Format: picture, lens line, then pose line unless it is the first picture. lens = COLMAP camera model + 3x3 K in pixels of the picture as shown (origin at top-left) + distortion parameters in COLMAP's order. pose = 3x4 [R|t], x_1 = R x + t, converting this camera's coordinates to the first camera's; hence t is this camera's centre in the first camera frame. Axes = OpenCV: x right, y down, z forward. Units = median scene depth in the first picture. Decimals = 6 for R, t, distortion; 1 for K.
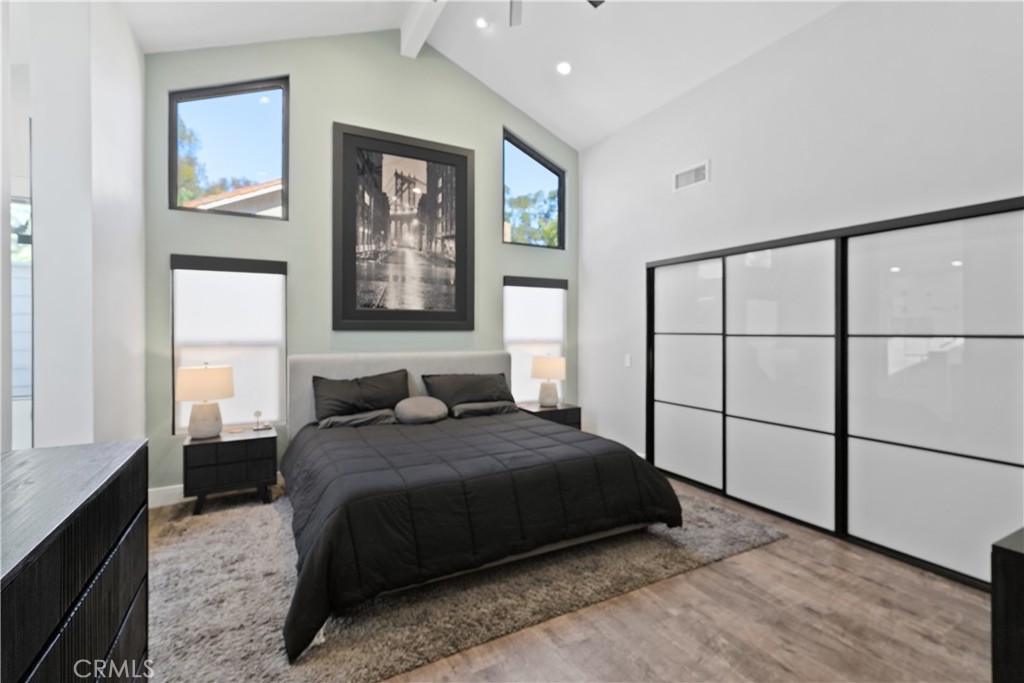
lens RADIAL K [[462.1, 0, 514.2], [0, 462.1, 339.9], [0, 0, 1]] dist [-0.011009, 0.003310]
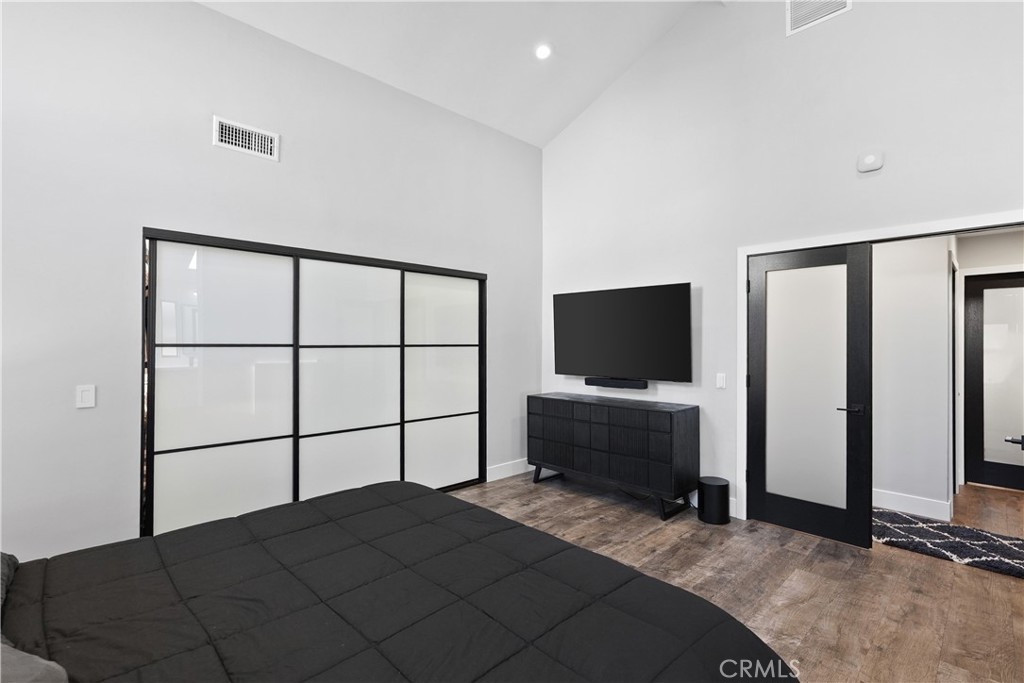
lens RADIAL K [[462.1, 0, 513.3], [0, 462.1, 341.6], [0, 0, 1]] dist [-0.011009, 0.003310]
pose [[-0.287788, 0.003961, 0.957686, -0.510150], [0.002371, 0.999991, -0.003423, -0.015994], [-0.957691, 0.001285, -0.287795, 0.868024]]
